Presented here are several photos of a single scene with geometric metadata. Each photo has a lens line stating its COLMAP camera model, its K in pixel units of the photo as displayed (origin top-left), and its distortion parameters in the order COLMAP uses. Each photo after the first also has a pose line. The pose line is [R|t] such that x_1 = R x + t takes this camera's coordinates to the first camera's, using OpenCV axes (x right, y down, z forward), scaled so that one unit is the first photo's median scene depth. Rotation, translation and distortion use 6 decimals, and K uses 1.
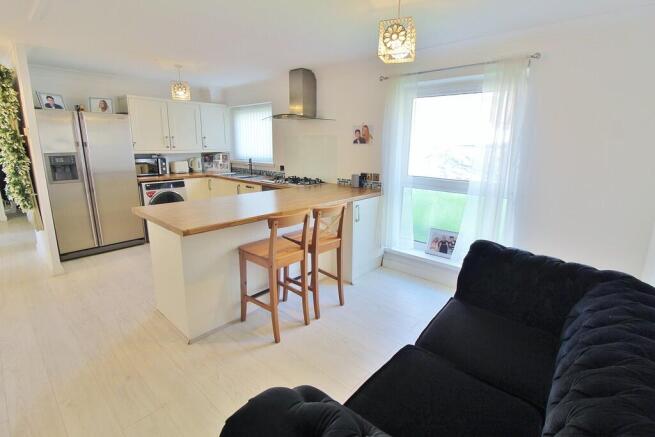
lens RADIAL K [[302.7, 0, 330.3], [0, 302.7, 215.4], [0, 0, 1]] dist [-0.016121, -0.001462]
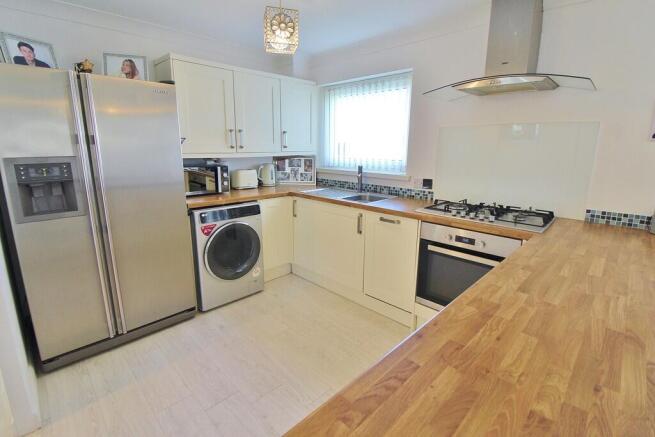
lens RADIAL K [[302.7, 0, 327.7], [0, 302.7, 214.3], [0, 0, 1]] dist [-0.016121, -0.001462]
pose [[0.998230, 0.010296, -0.058568, -0.338396], [-0.011073, 0.999855, -0.012954, -0.094999], [0.058426, 0.013580, 0.998199, 0.447454]]
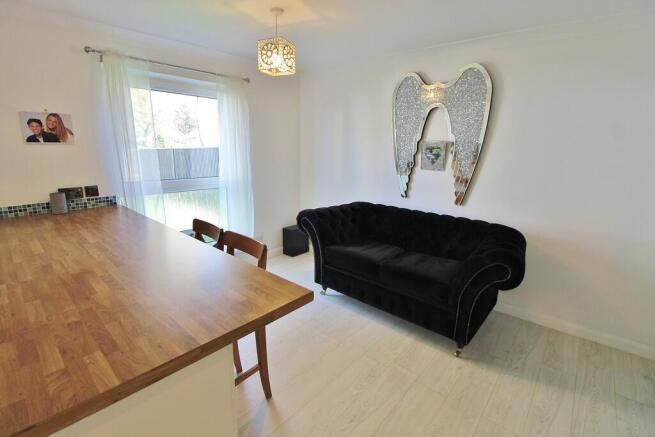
lens RADIAL K [[302.7, 0, 330.4], [0, 302.7, 220.9], [0, 0, 1]] dist [-0.016121, -0.001462]
pose [[-0.014795, -0.253976, 0.967097, -0.448562], [0.209616, 0.944923, 0.251359, -0.098606], [-0.977672, 0.206438, 0.039257, 0.372204]]
